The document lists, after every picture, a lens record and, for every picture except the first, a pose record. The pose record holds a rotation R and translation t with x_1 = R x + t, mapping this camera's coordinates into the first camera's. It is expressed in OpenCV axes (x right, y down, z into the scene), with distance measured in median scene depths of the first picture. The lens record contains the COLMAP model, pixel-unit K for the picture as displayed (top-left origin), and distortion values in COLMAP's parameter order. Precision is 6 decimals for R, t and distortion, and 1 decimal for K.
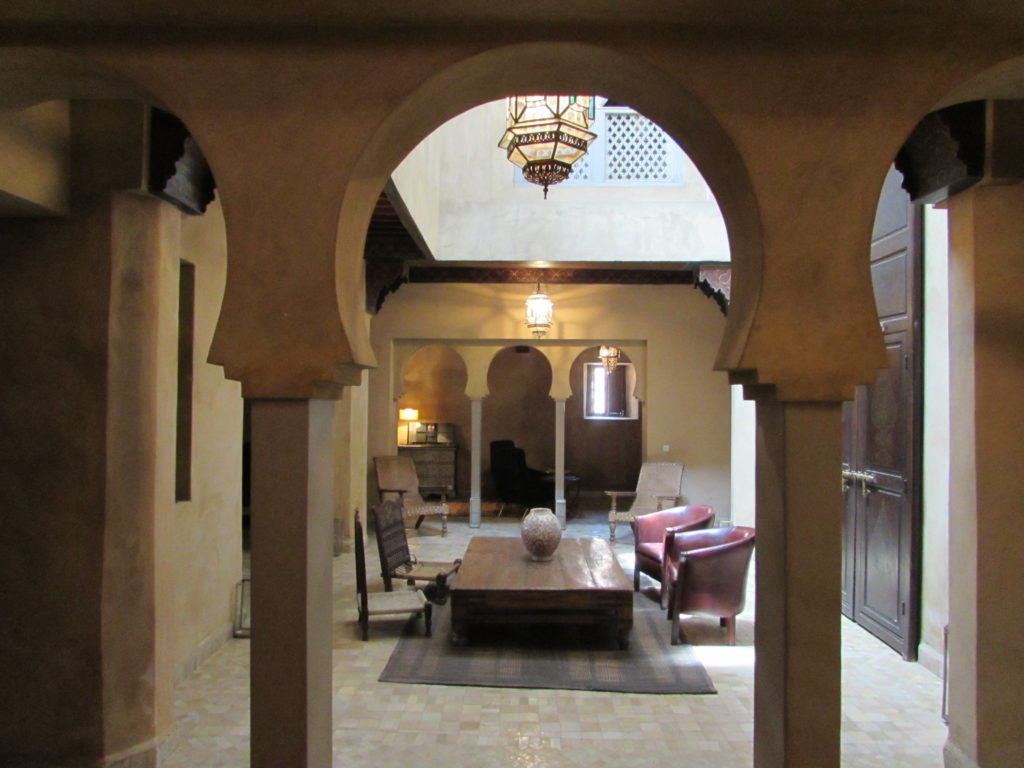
lens RADIAL K [[720.5, 0, 511.1], [0, 720.5, 384.9], [0, 0, 1]] dist [-0.042138, 0.017159]
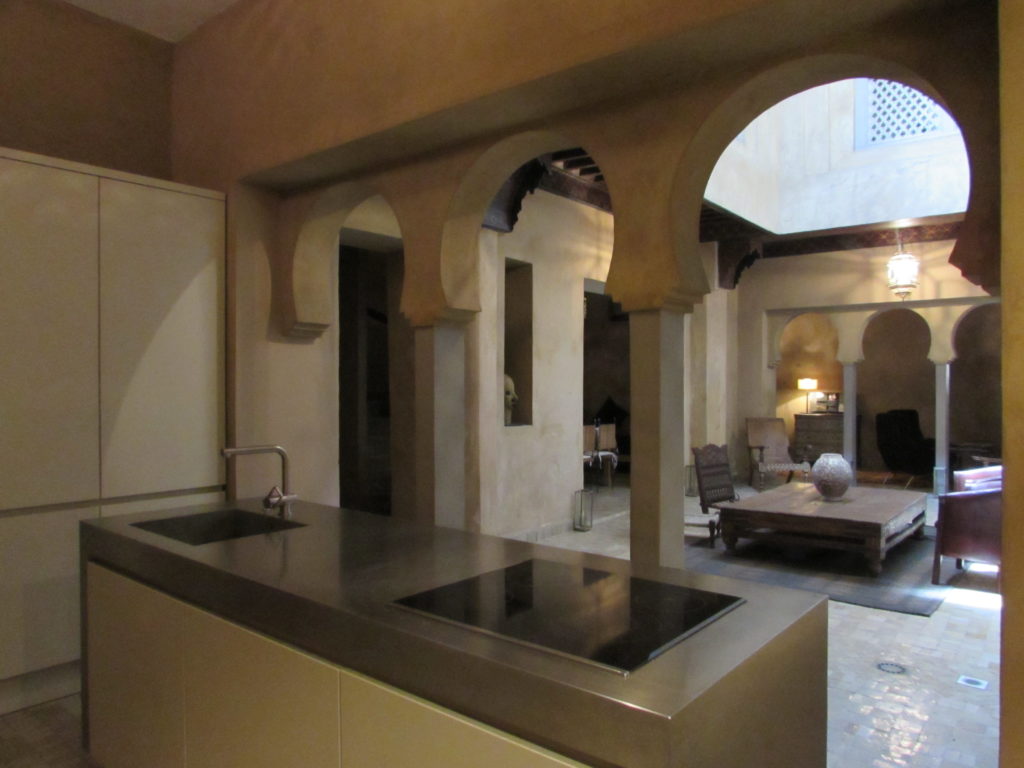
lens RADIAL K [[720.5, 0, 511.4], [0, 720.5, 381.3], [0, 0, 1]] dist [-0.042138, 0.017159]
pose [[0.790332, -0.010167, -0.612594, 0.335166], [0.018788, 0.999794, 0.007645, 0.047006], [0.612390, -0.017551, 0.790361, -0.154314]]
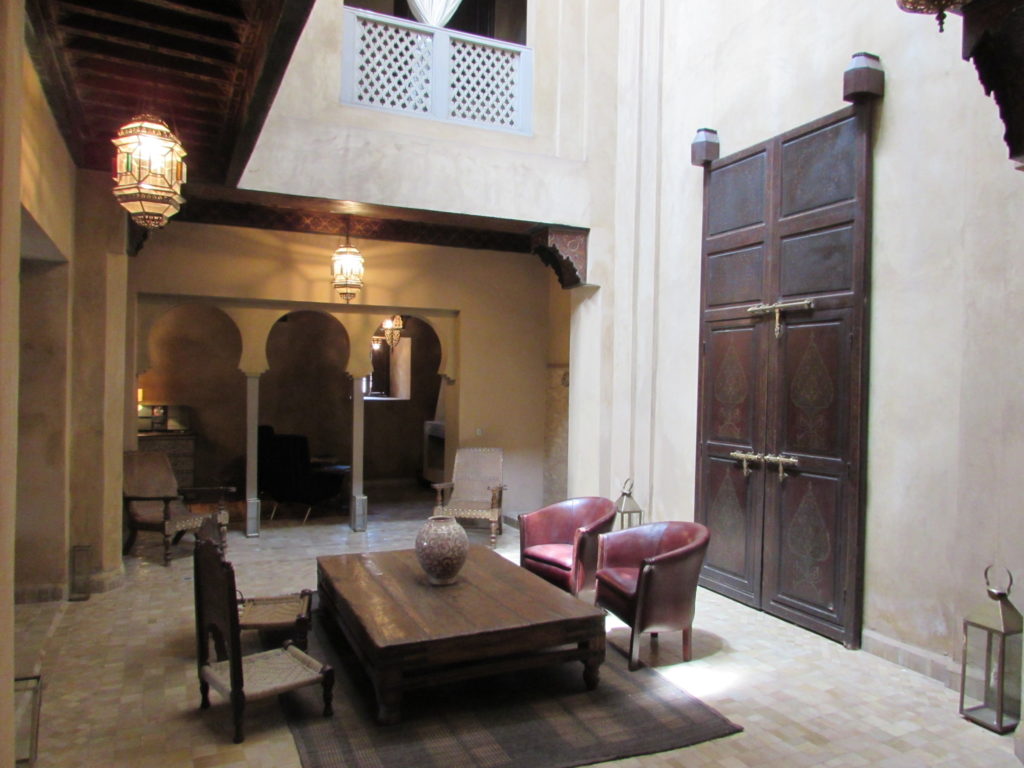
lens RADIAL K [[720.5, 0, 512.9], [0, 720.5, 385.0], [0, 0, 1]] dist [-0.042138, 0.017159]
pose [[0.899188, 0.003448, 0.437549, -0.237712], [-0.016284, 0.999540, 0.025588, 0.009523], [-0.437259, -0.030133, 0.898831, 0.286639]]
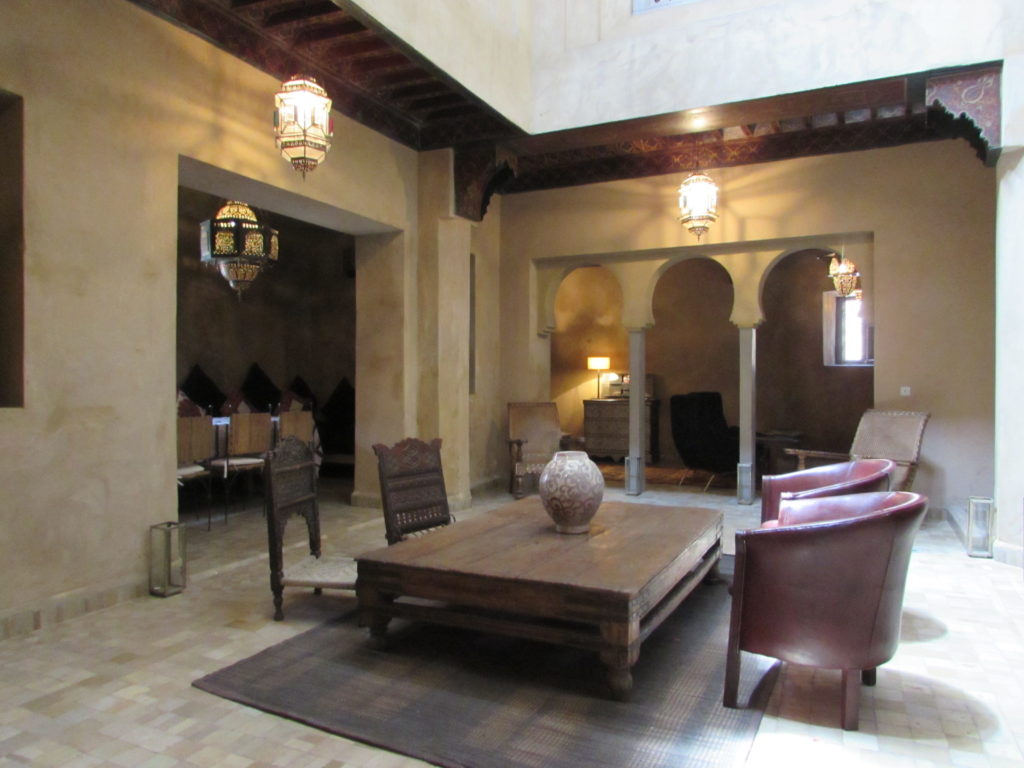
lens RADIAL K [[720.5, 0, 514.6], [0, 720.5, 384.4], [0, 0, 1]] dist [-0.042138, 0.017159]
pose [[0.908310, -0.006790, -0.418244, 0.272957], [0.017604, 0.999603, 0.022003, 0.102027], [0.417928, -0.027348, 0.908068, 0.419250]]
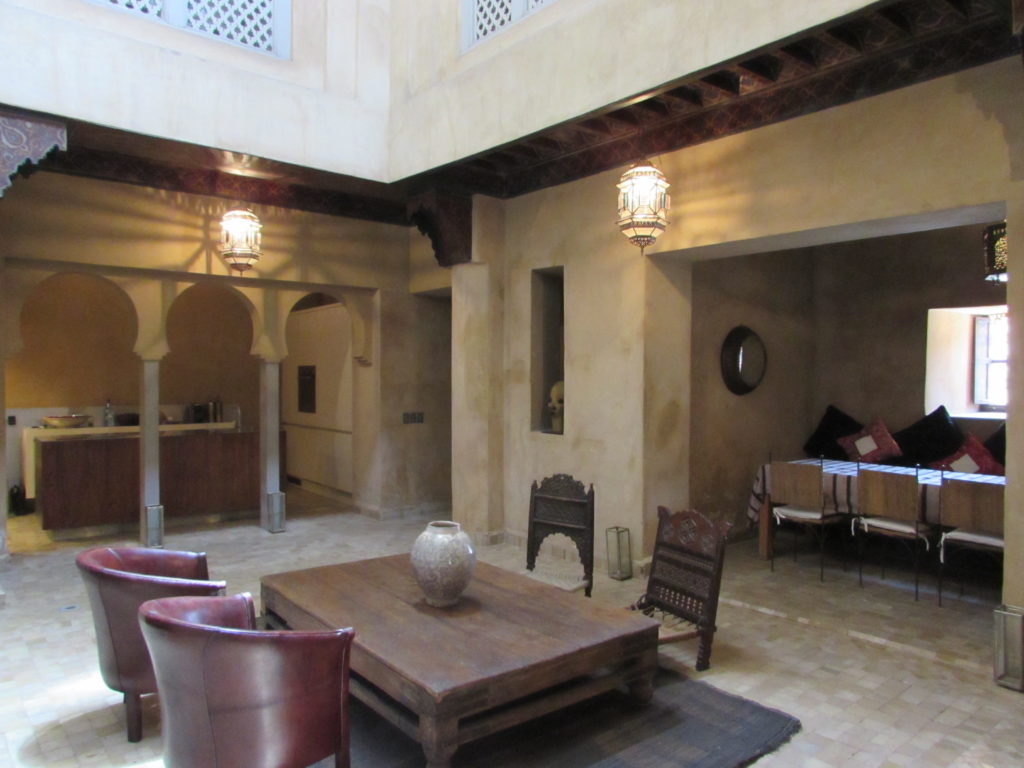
lens RADIAL K [[720.5, 0, 515.1], [0, 720.5, 388.5], [0, 0, 1]] dist [-0.042138, 0.017159]
pose [[-0.759326, -0.000927, -0.650710, 0.422316], [0.002614, 0.999987, -0.004475, 0.059494], [0.650705, -0.005098, -0.759313, 1.579287]]
